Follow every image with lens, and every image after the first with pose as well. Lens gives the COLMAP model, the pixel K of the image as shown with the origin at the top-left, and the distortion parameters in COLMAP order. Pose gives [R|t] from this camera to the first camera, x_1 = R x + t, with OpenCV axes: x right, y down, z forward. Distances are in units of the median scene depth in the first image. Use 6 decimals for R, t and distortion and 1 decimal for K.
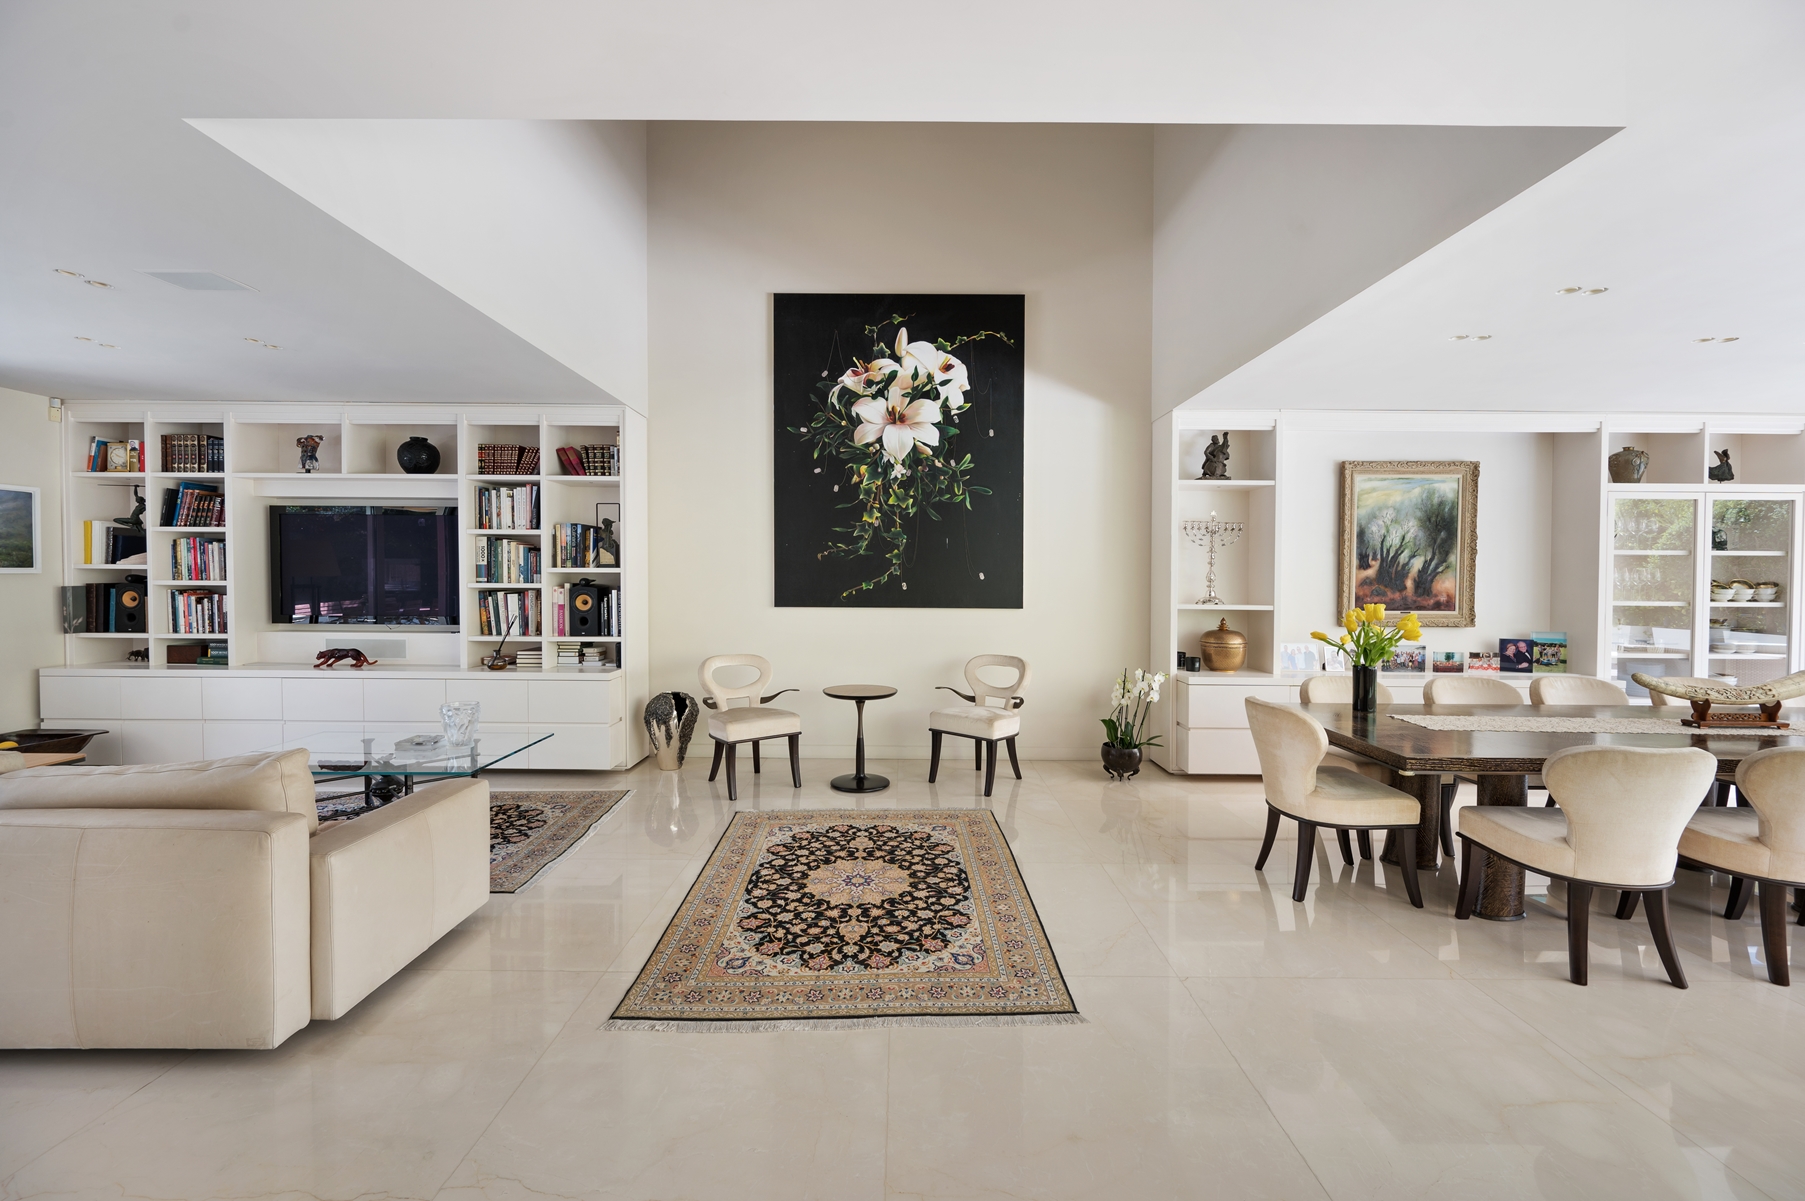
lens RADIAL K [[724.7, 0, 893.7], [0, 724.7, 598.3], [0, 0, 1]] dist [-0.001264, 0.000038]
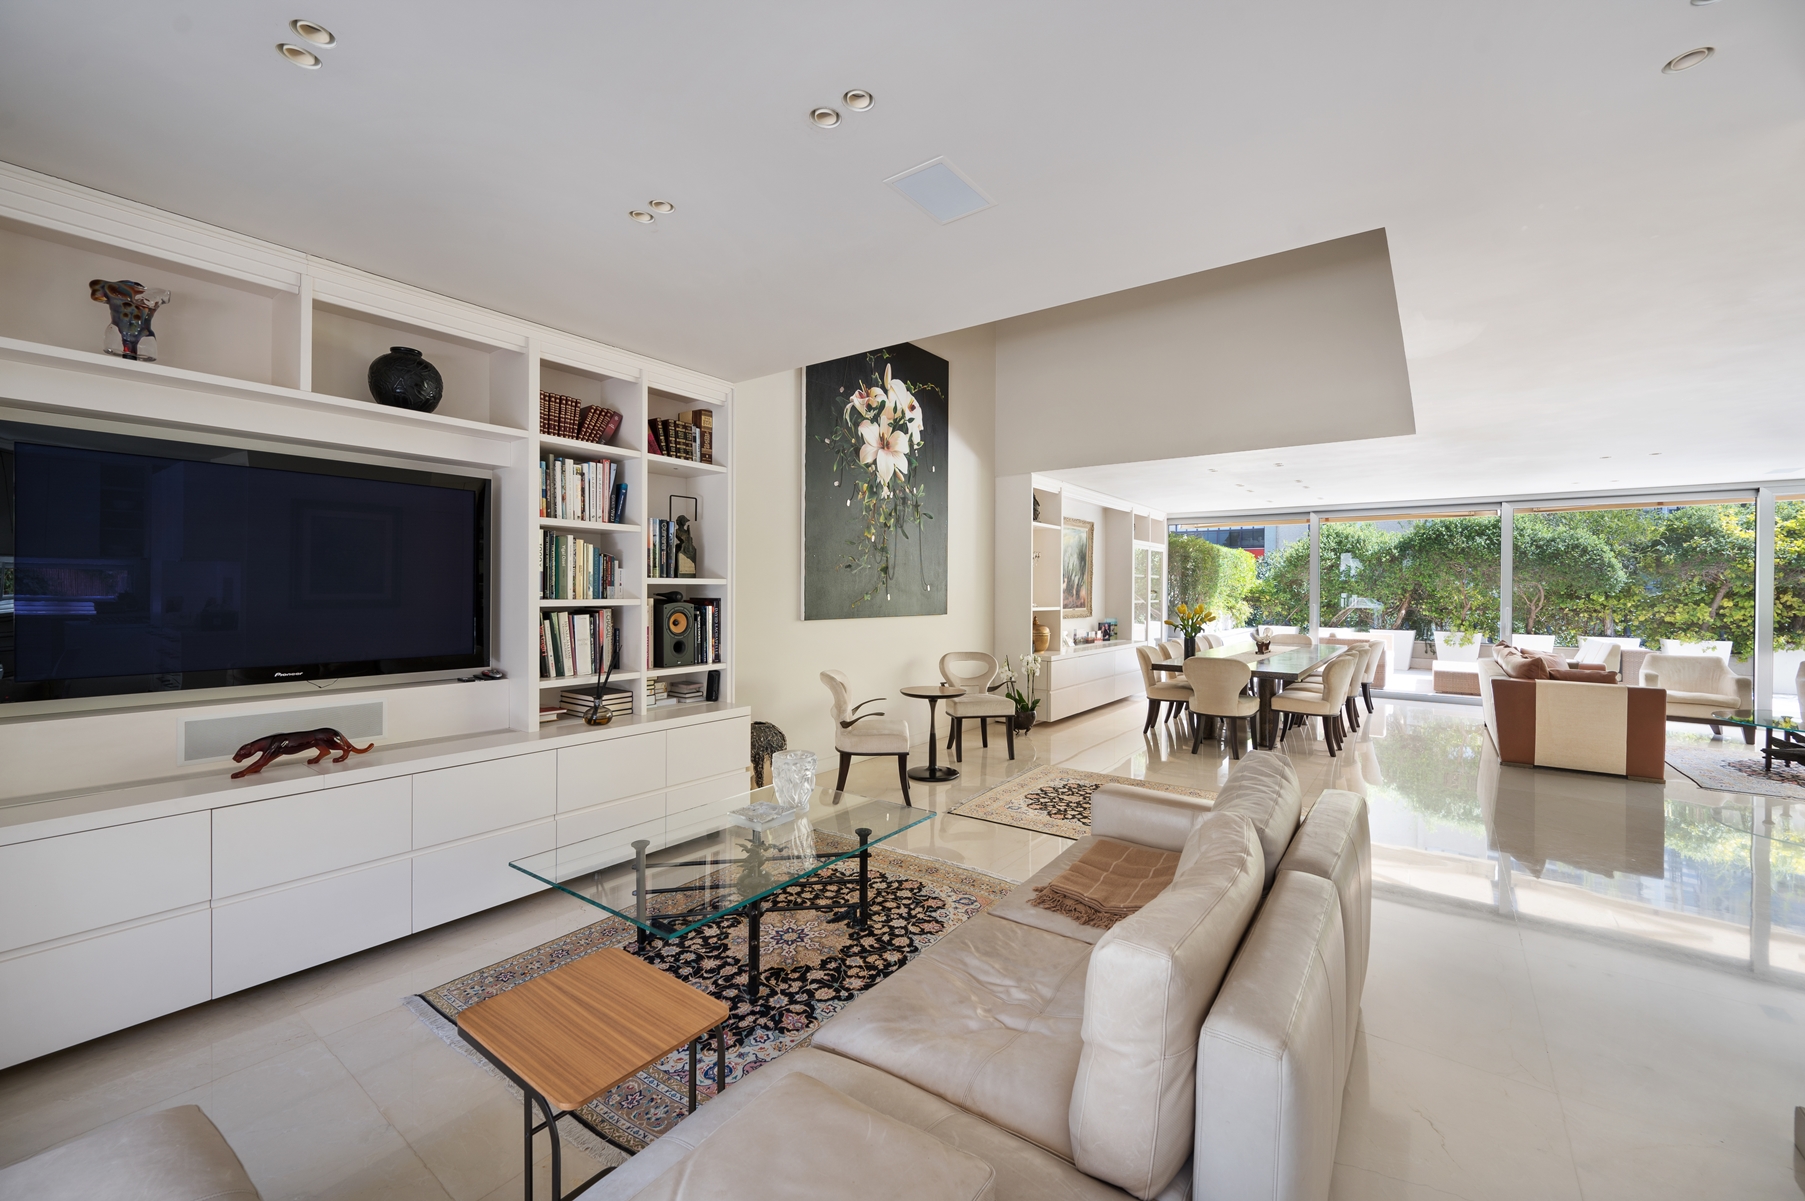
lens RADIAL K [[724.7, 0, 901.0], [0, 724.7, 597.4], [0, 0, 1]] dist [-0.001264, 0.000038]
pose [[0.586900, -0.011887, 0.809572, -0.902768], [0.014159, 0.999890, 0.004417, -0.021165], [-0.809536, 0.008870, 0.587003, 0.347270]]
